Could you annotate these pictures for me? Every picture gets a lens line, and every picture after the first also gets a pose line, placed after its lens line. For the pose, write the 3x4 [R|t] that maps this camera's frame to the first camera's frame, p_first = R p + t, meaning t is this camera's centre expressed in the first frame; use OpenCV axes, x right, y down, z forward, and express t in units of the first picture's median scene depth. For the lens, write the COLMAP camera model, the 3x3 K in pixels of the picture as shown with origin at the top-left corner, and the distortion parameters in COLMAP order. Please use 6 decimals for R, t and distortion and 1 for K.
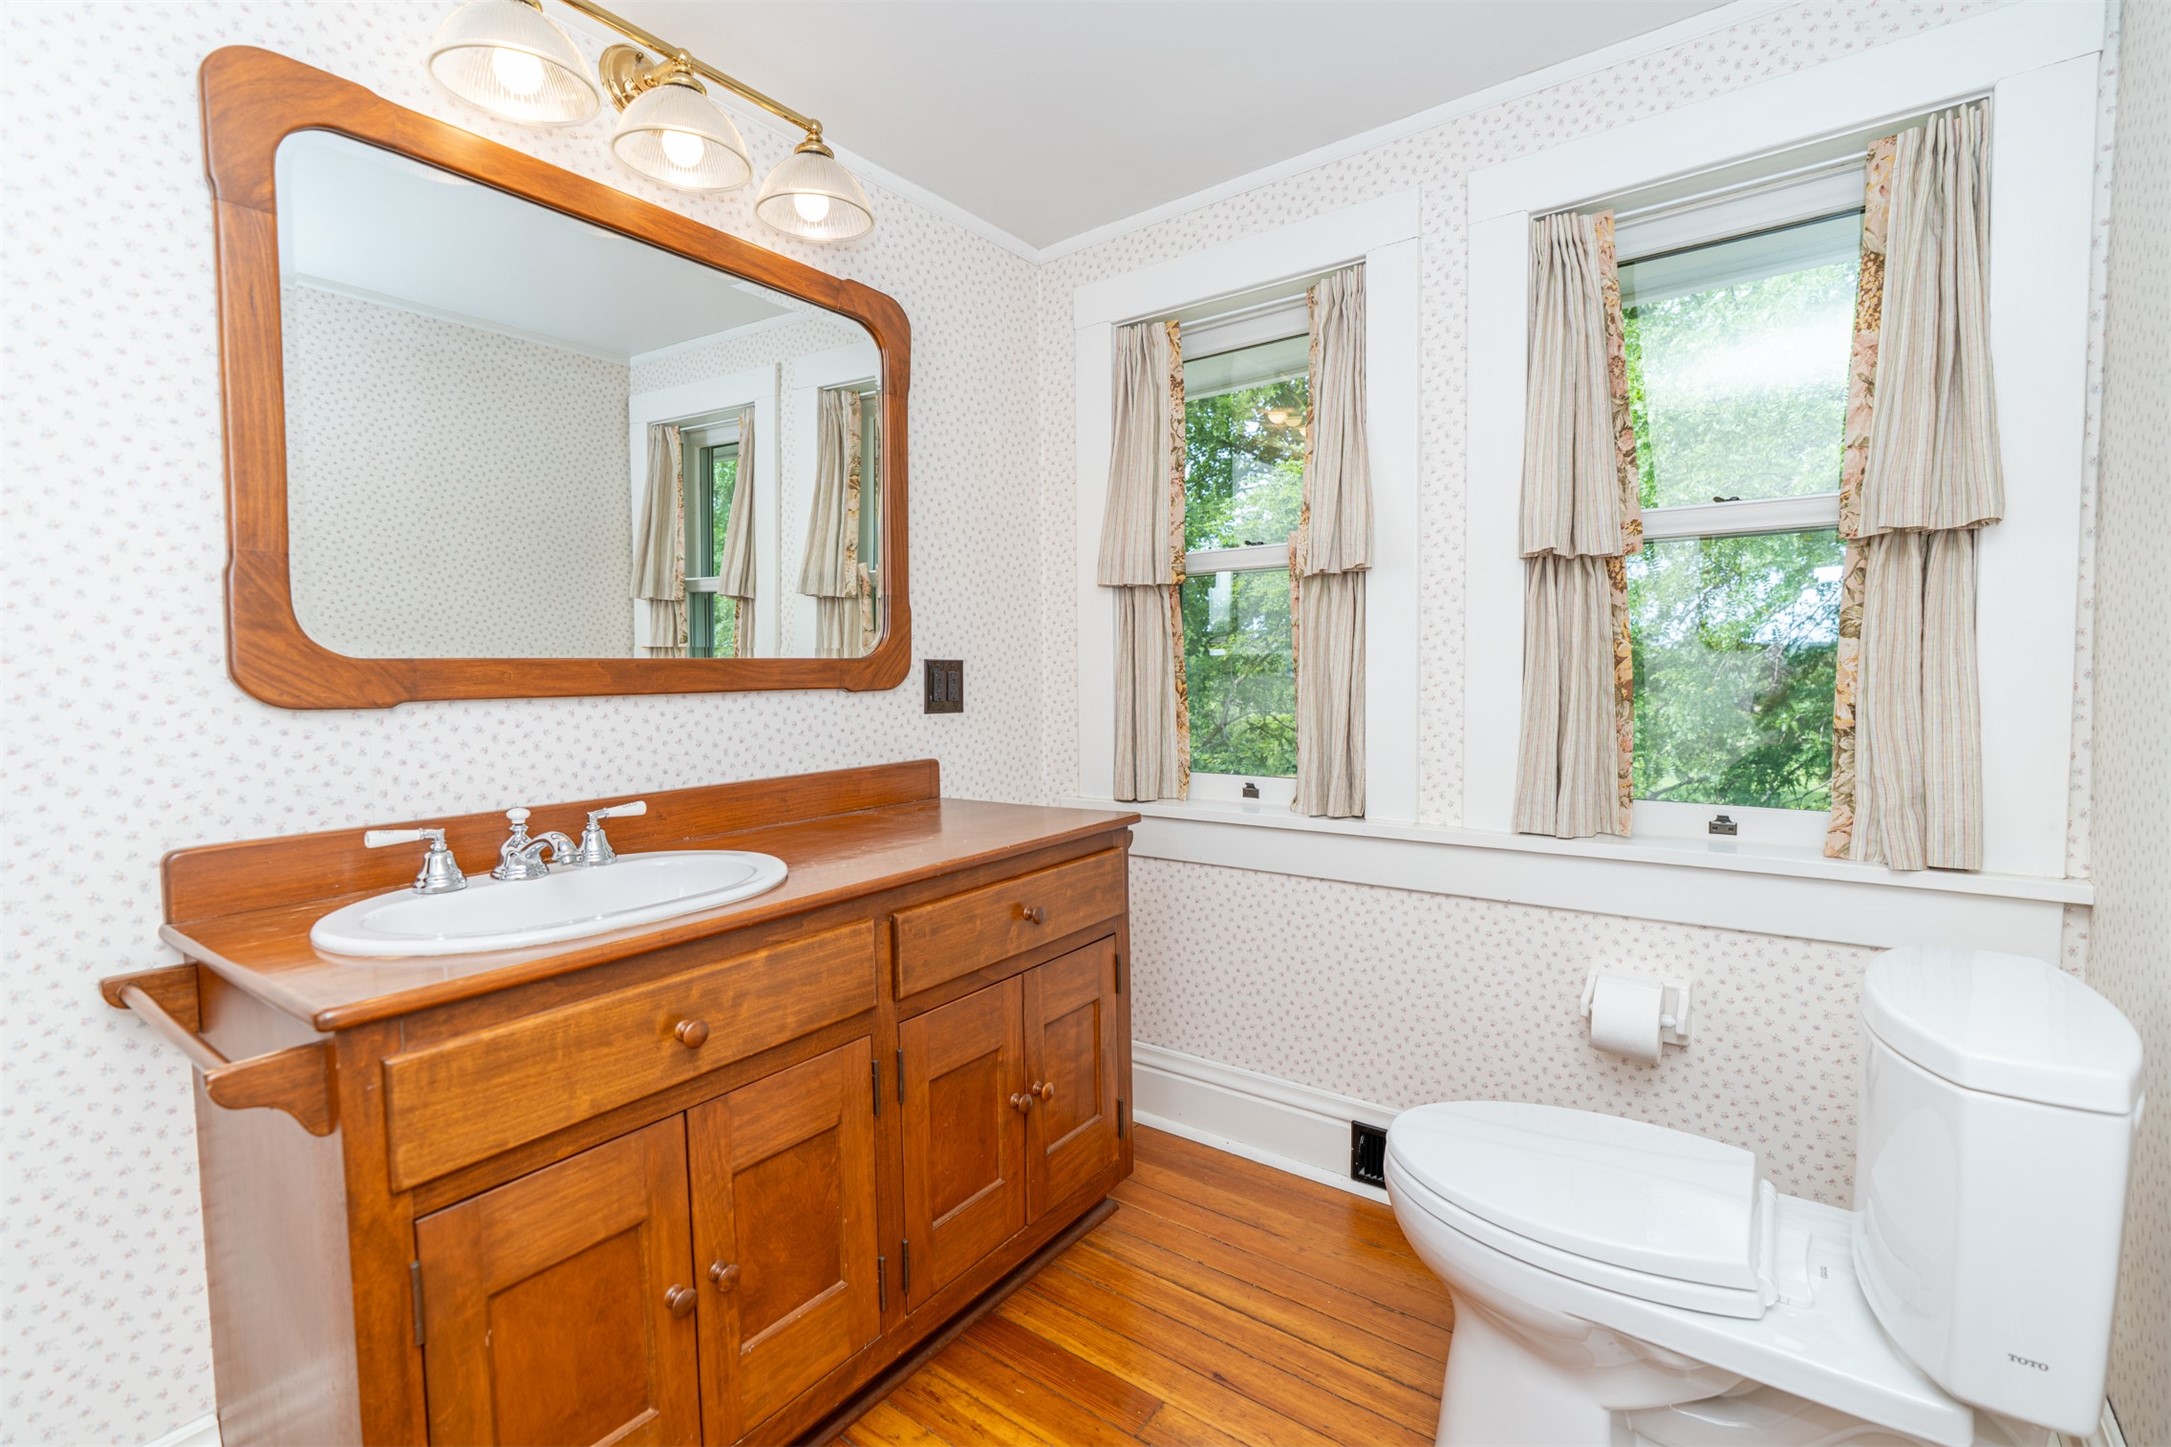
lens RADIAL K [[978.1, 0, 1085.3], [0, 978.1, 720.1], [0, 0, 1]] dist [-0.007363, 0.001973]
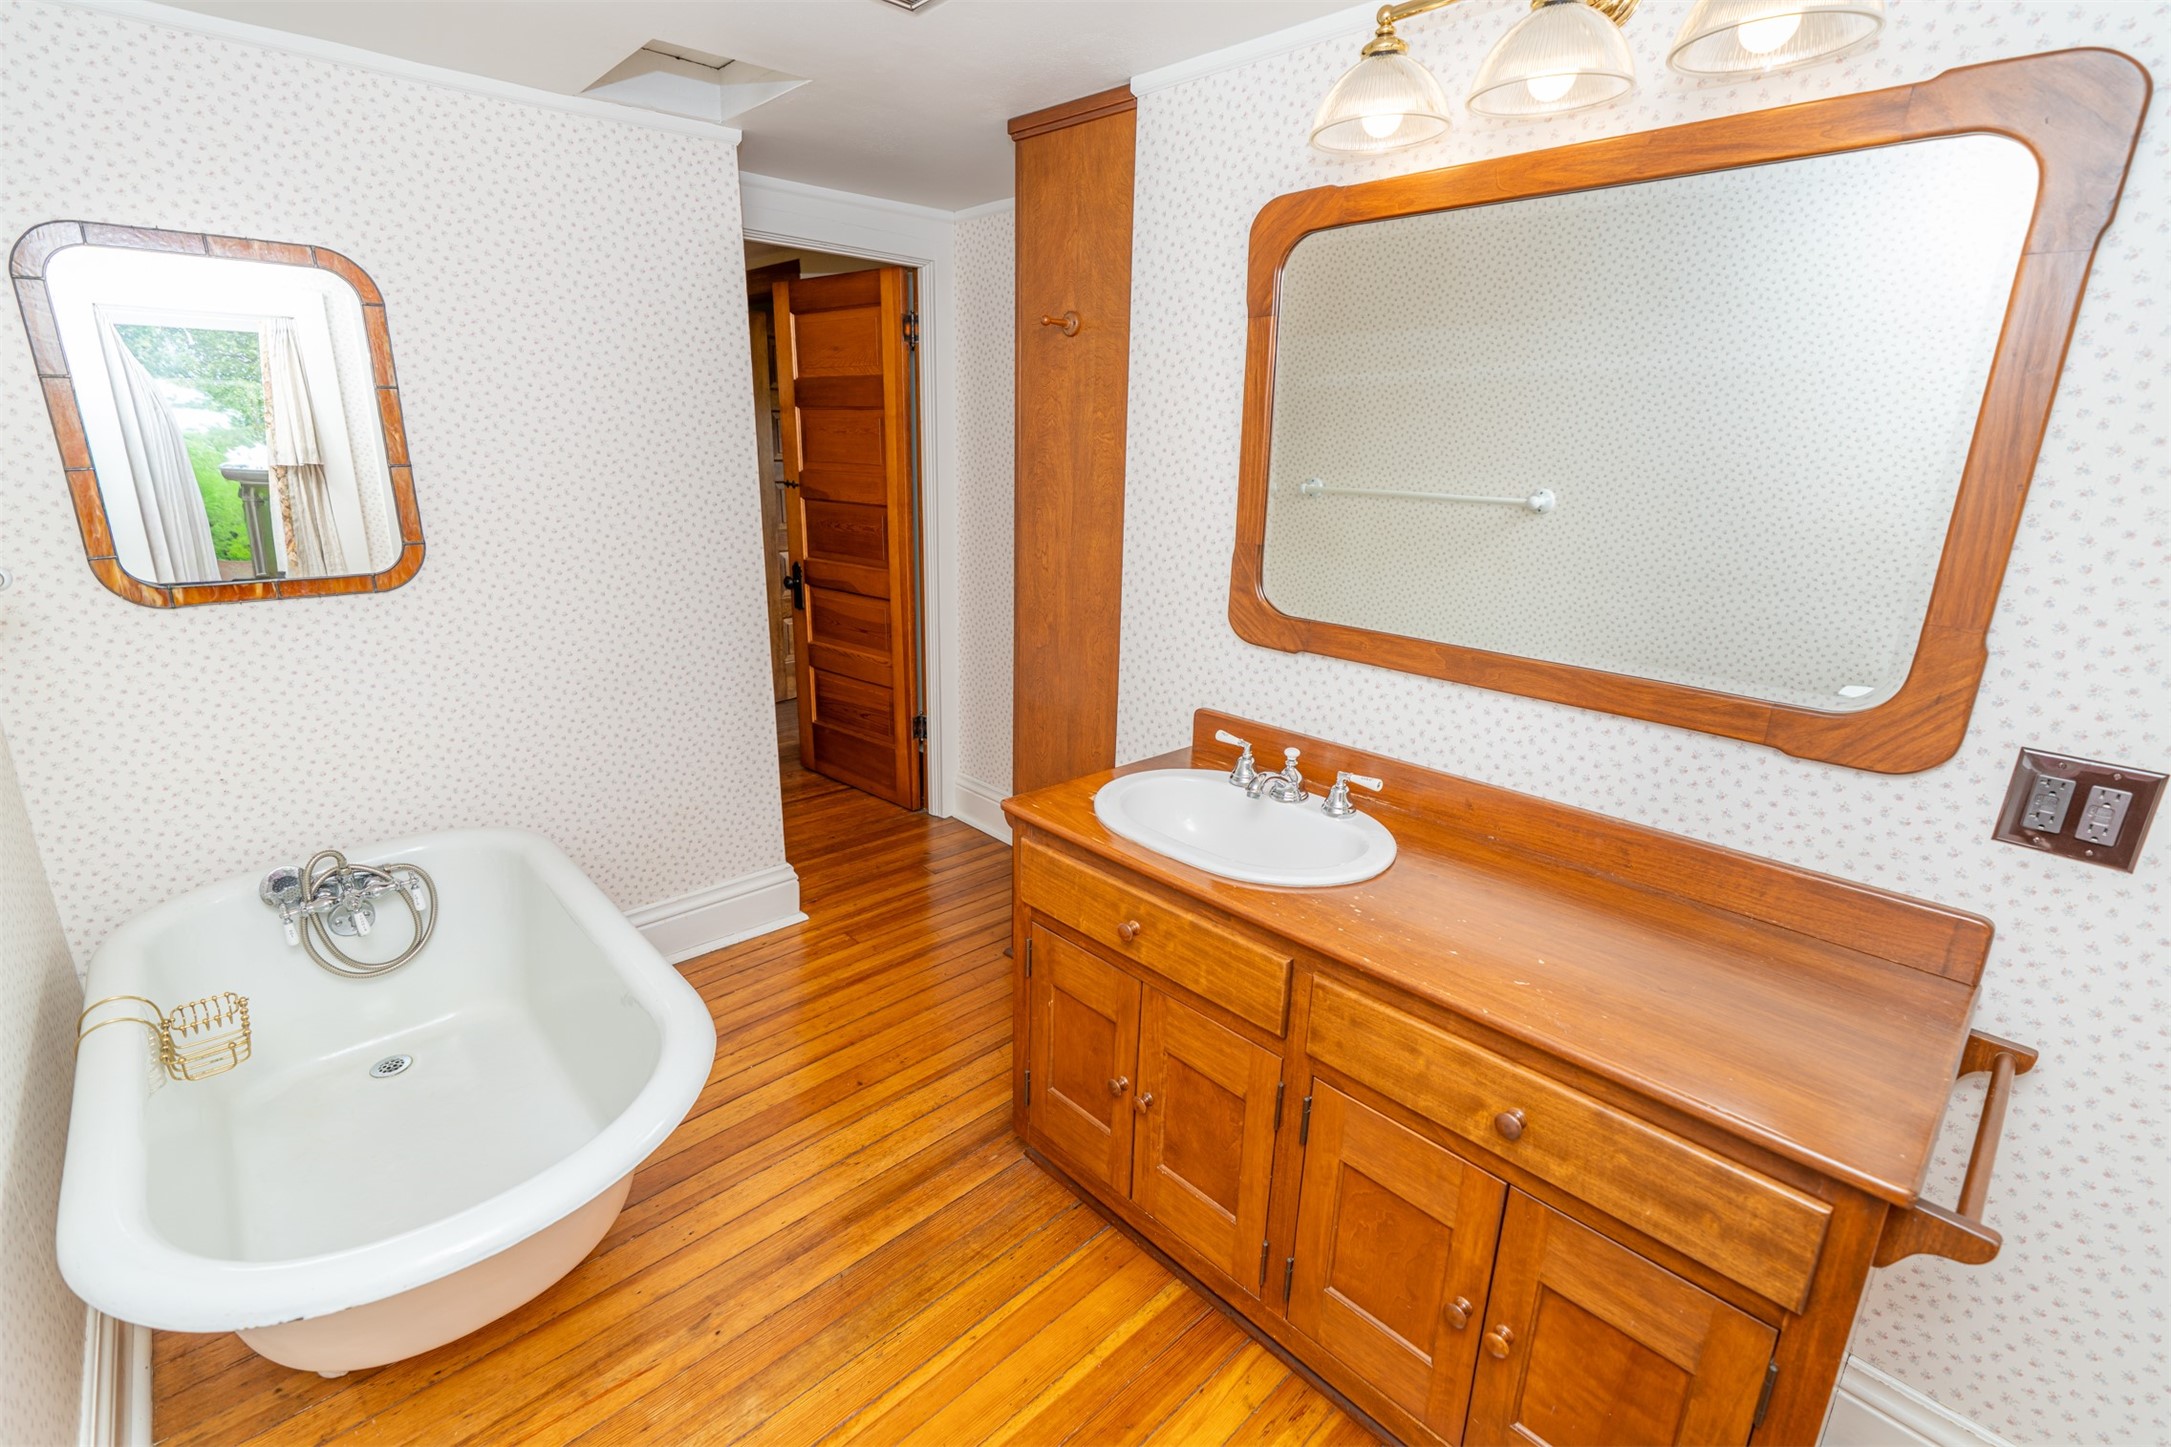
lens RADIAL K [[978.1, 0, 1085.9], [0, 978.1, 715.0], [0, 0, 1]] dist [-0.007363, 0.001973]
pose [[-0.172496, 0.278049, -0.944952, 0.698874], [-0.080952, 0.952085, 0.294925, -0.317123], [0.981678, 0.127369, -0.141723, 0.895495]]
